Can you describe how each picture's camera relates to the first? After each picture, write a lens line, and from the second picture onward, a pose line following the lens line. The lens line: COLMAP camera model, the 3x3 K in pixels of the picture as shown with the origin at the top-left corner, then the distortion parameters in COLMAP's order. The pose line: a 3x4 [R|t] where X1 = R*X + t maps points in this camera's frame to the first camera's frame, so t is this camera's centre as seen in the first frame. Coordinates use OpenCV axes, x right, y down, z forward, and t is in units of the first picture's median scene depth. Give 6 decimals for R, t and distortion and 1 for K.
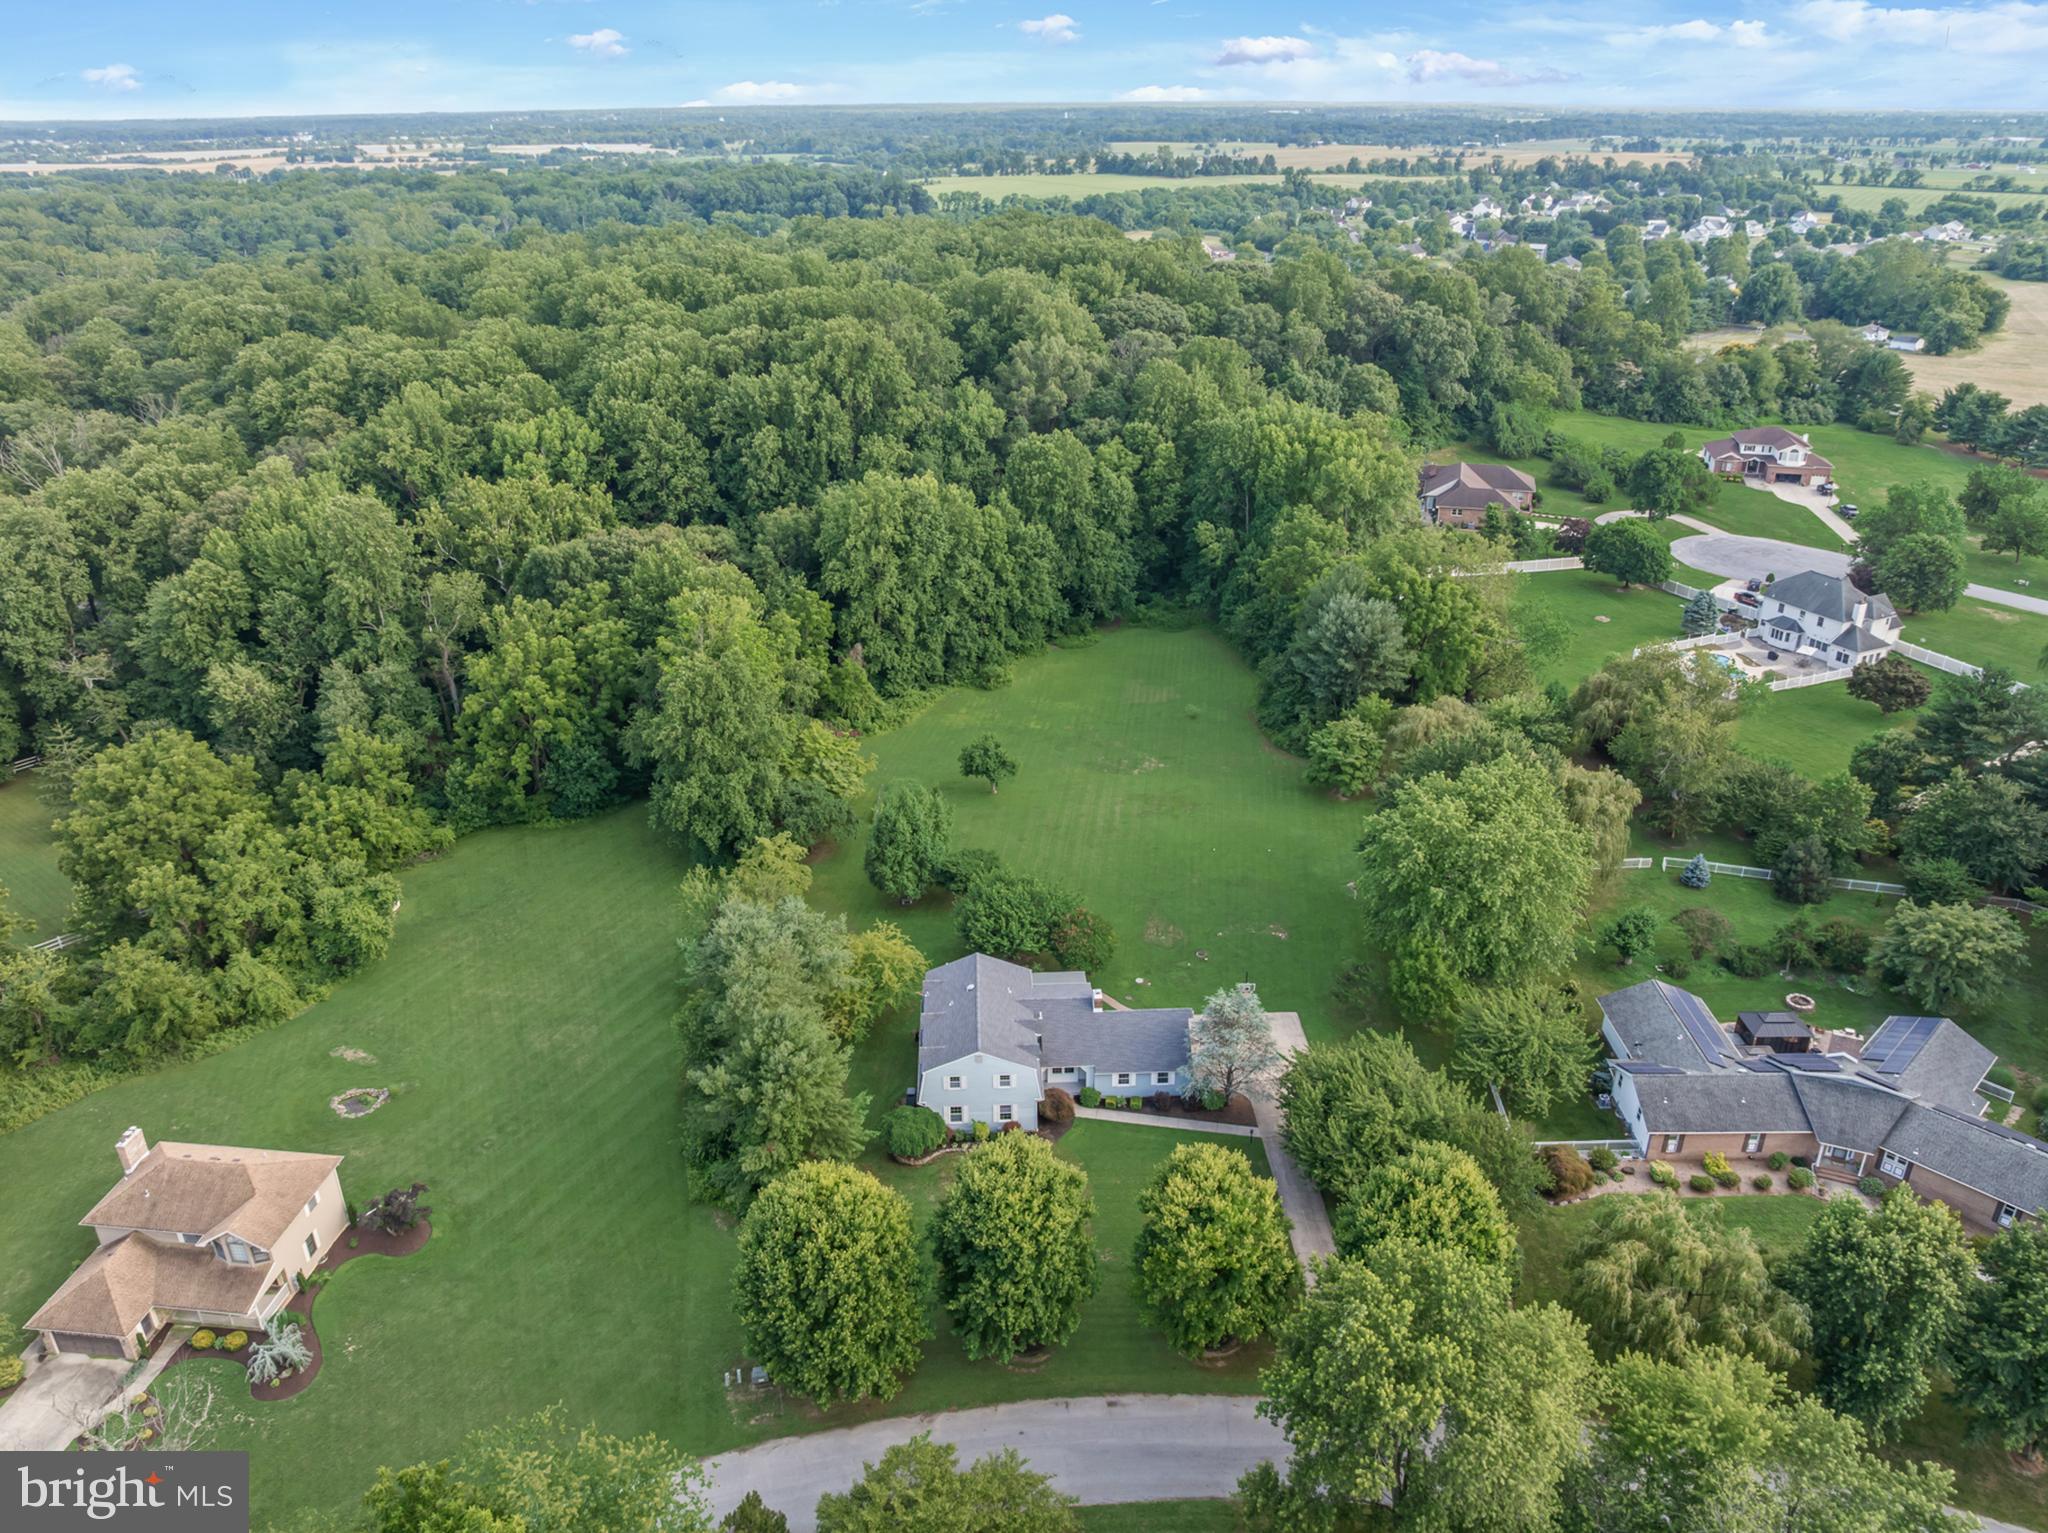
lens RADIAL K [[1440.1, 0, 1037.5], [0, 1440.1, 783.8], [0, 0, 1]] dist [-0.041222, 0.018294]
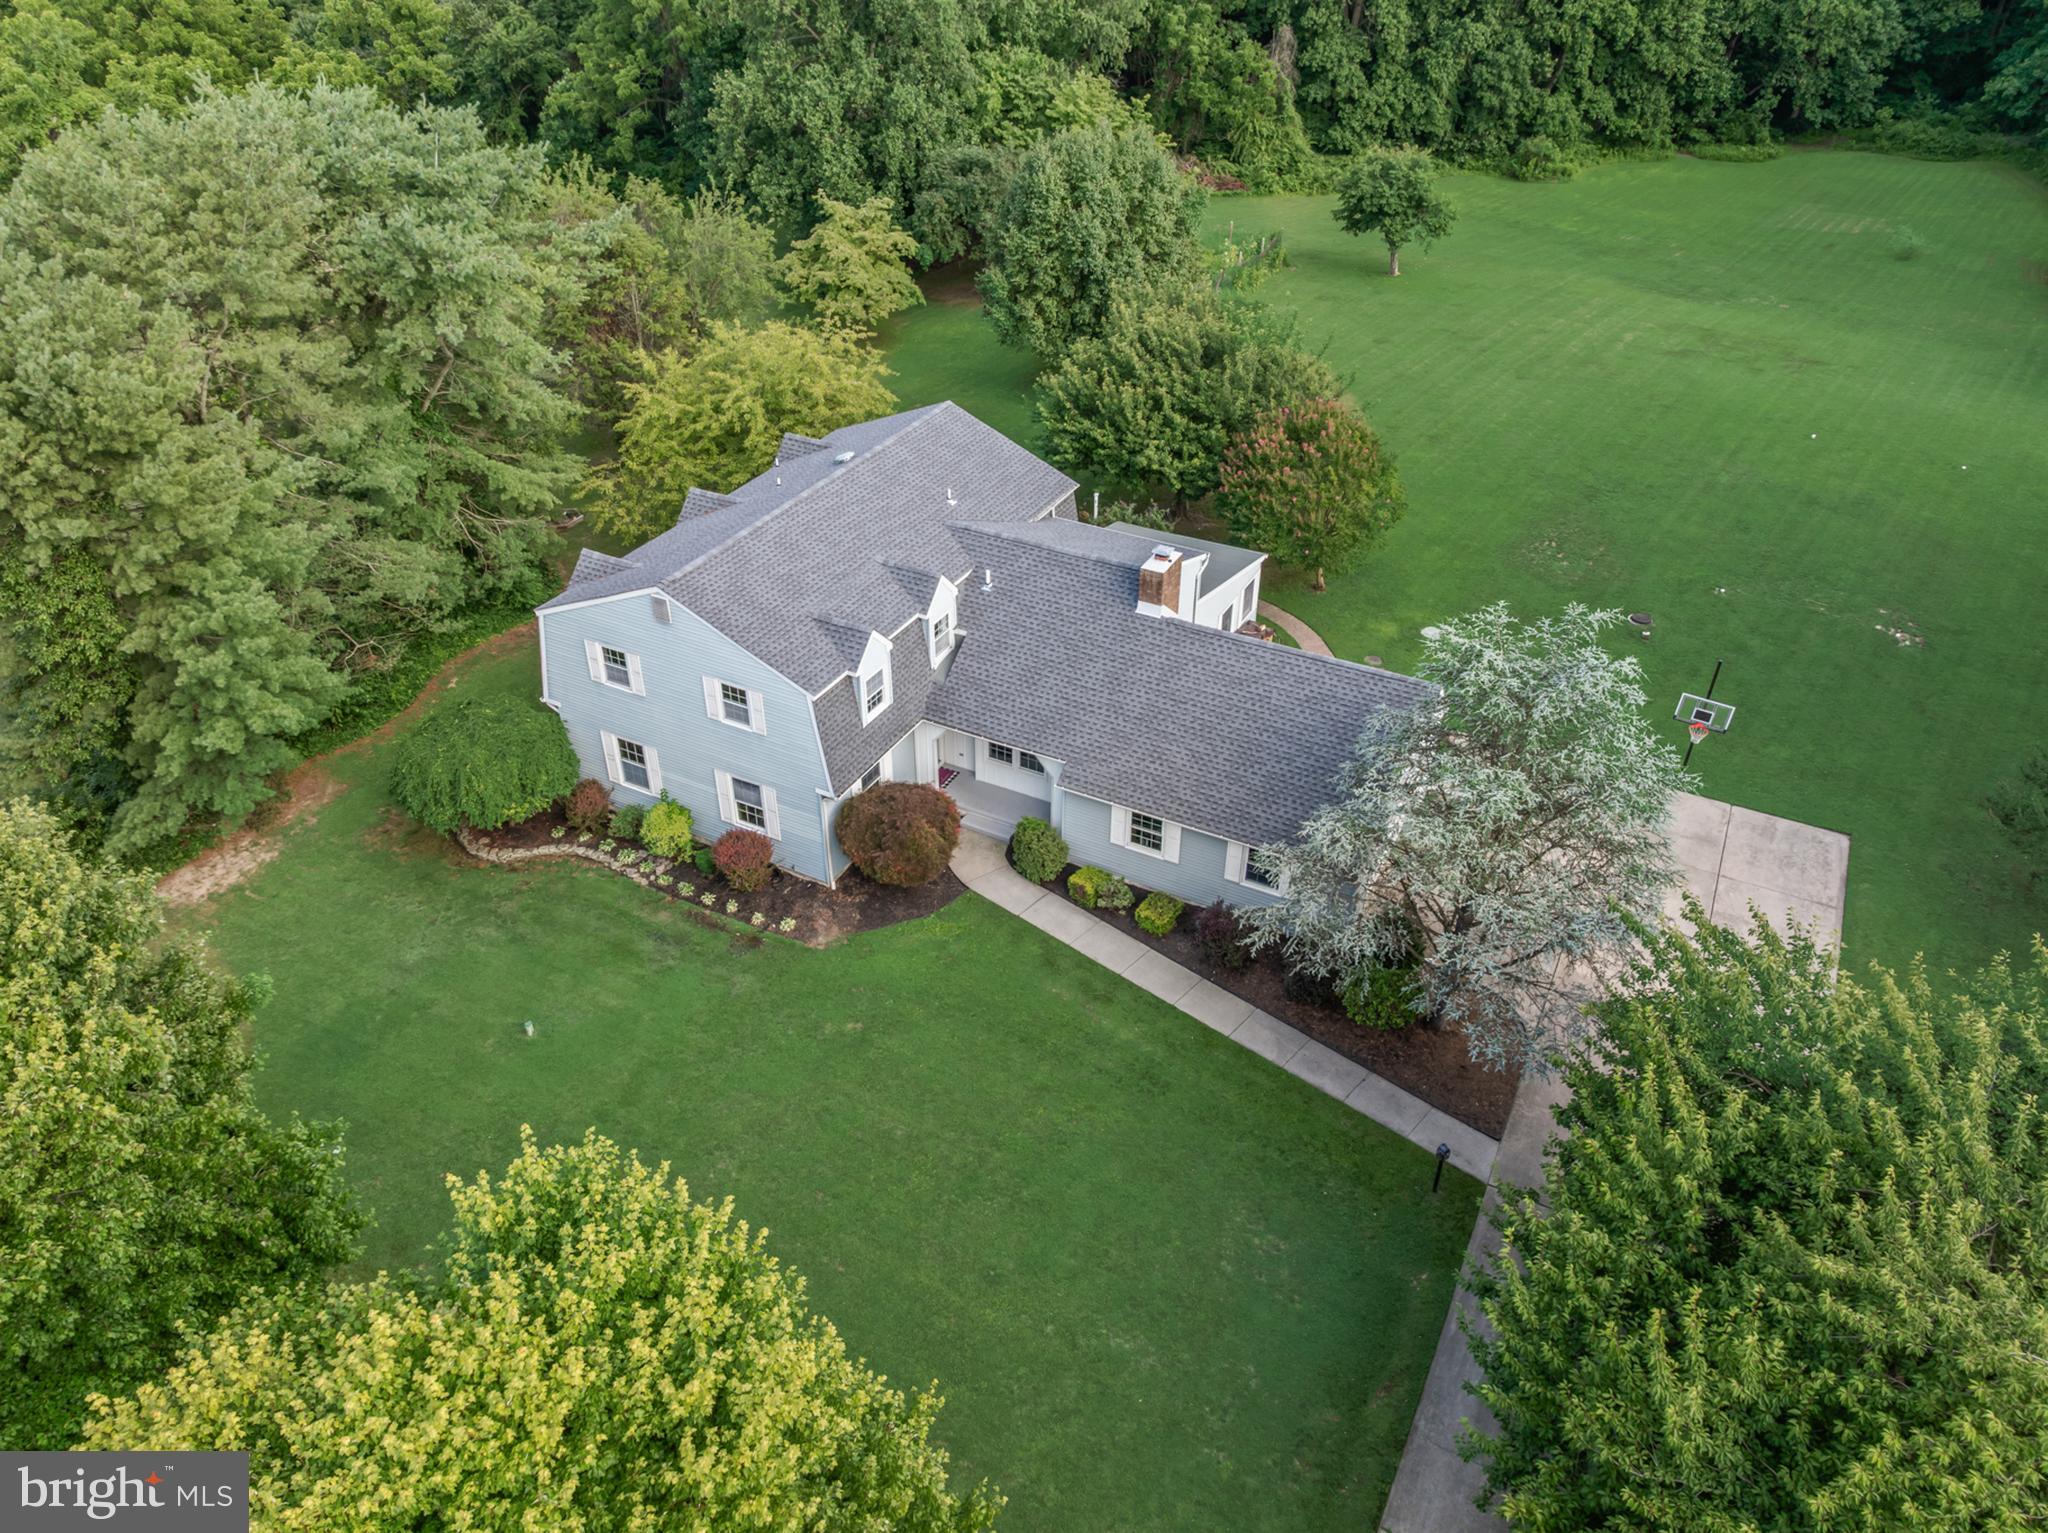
lens RADIAL K [[1440.1, 0, 1040.1], [0, 1440.1, 767.4], [0, 0, 1]] dist [-0.041222, 0.018294]
pose [[0.864579, 0.295003, -0.406787, 0.162035], [-0.226063, 0.951332, 0.209436, 0.129396], [0.448774, -0.089115, 0.889191, 0.700242]]
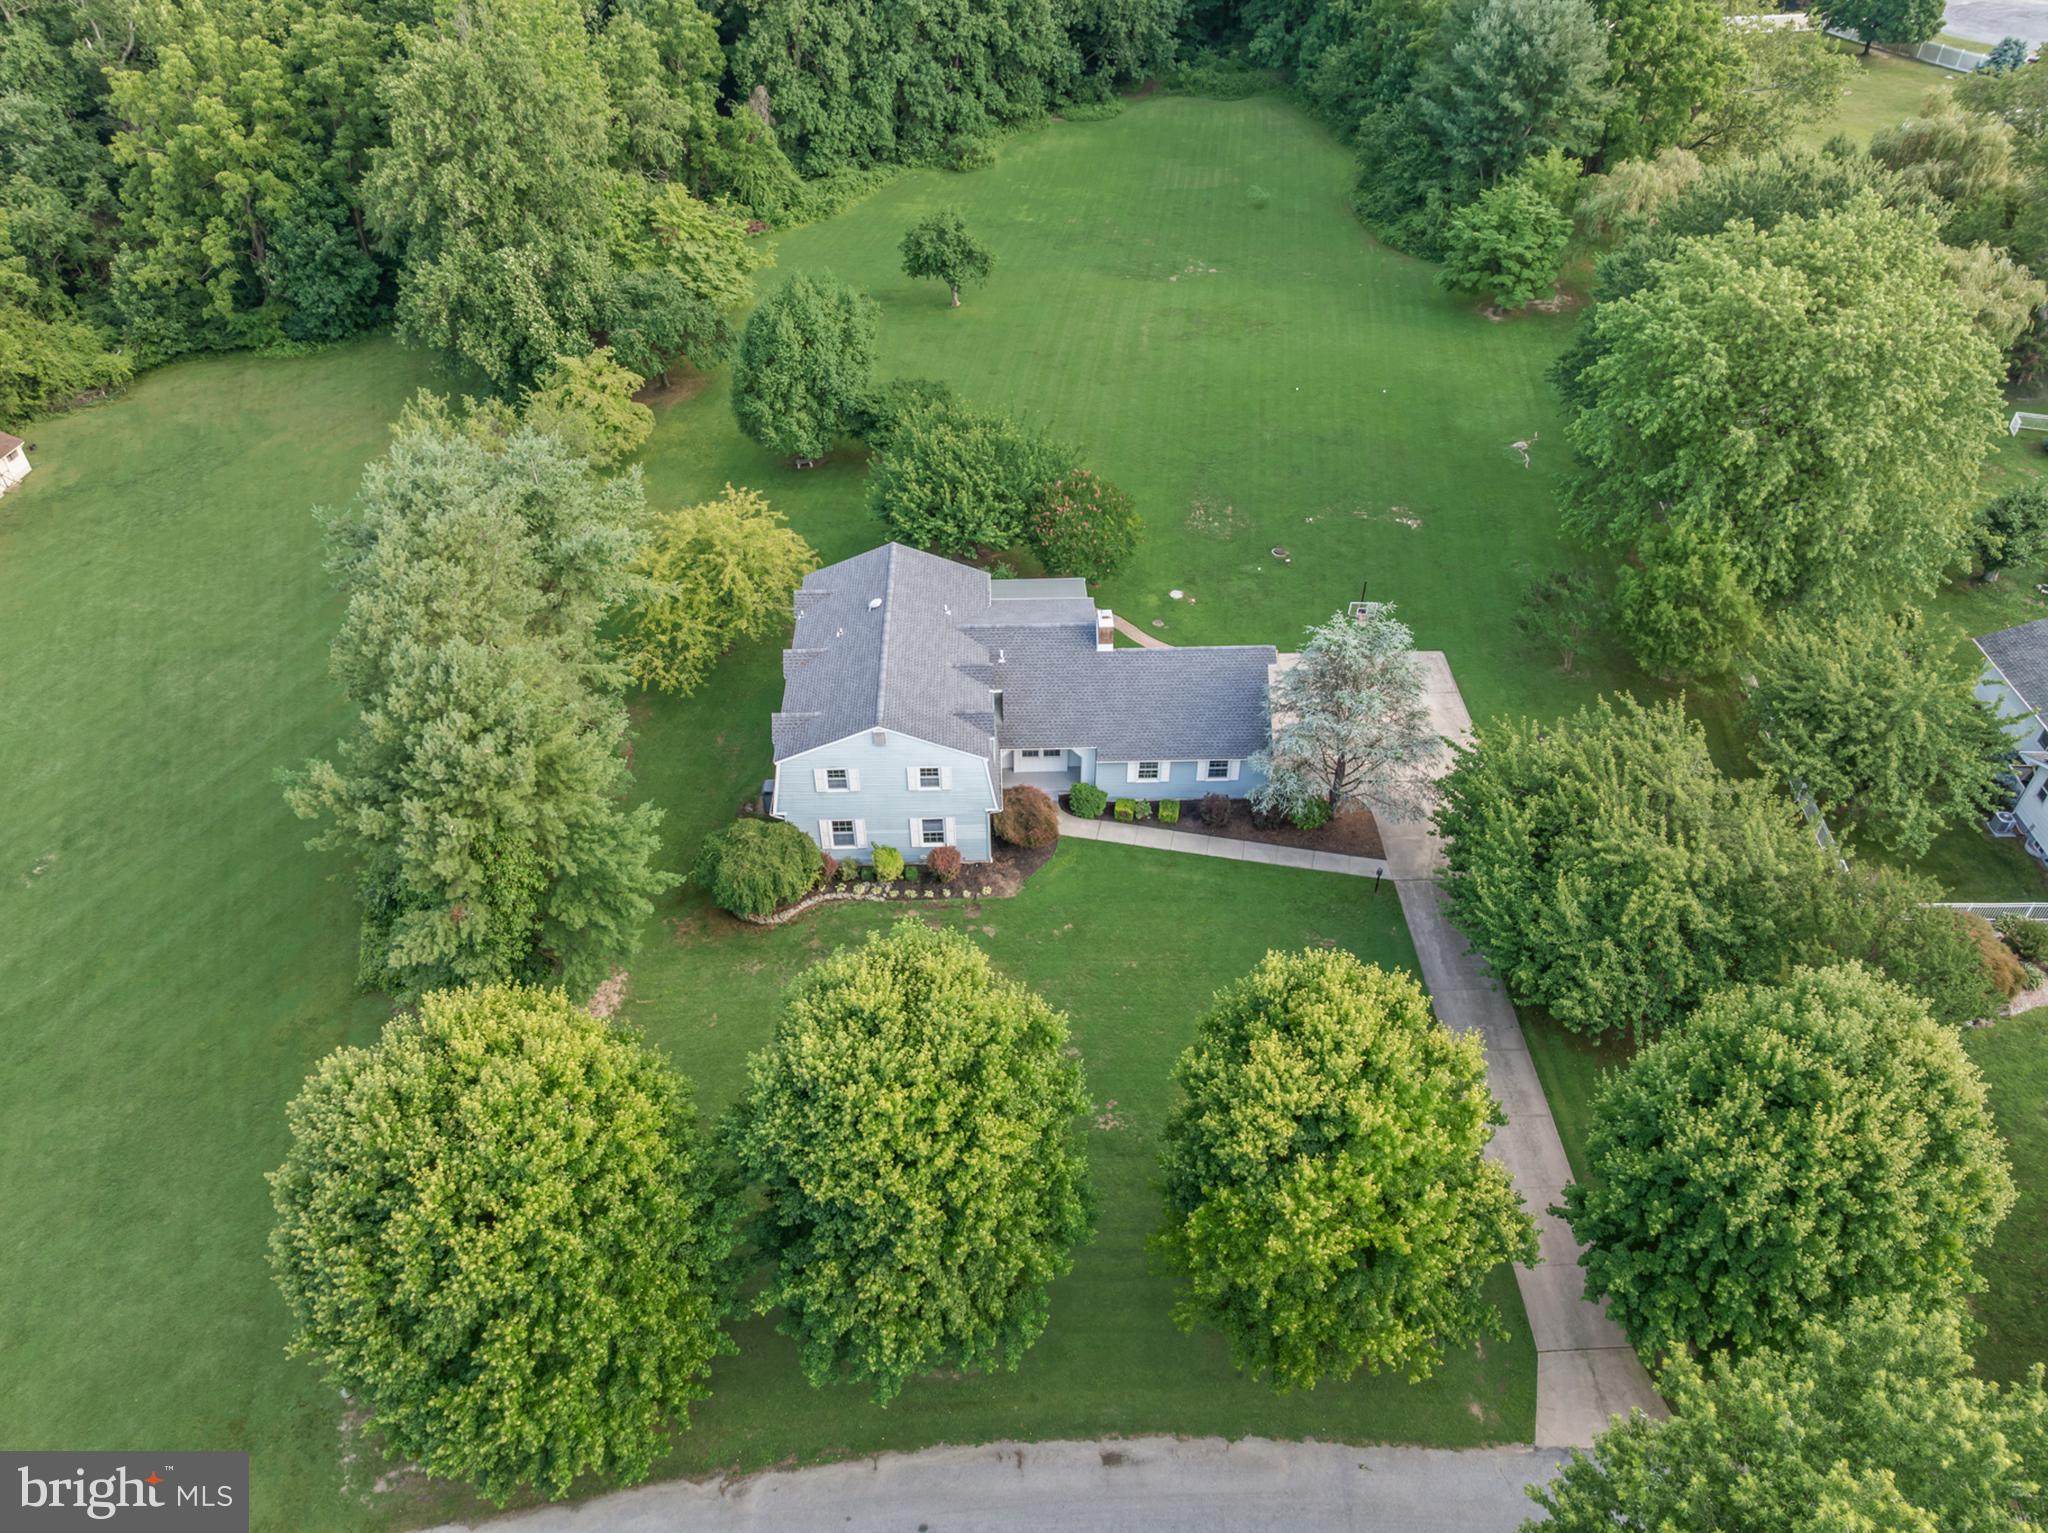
lens RADIAL K [[1440.1, 0, 1029.7], [0, 1440.1, 764.7], [0, 0, 1]] dist [-0.041222, 0.018294]
pose [[0.999813, 0.013037, -0.014309, 0.021491], [-0.009004, 0.967570, 0.252442, 0.061621], [0.017136, -0.252266, 0.967506, 0.451533]]
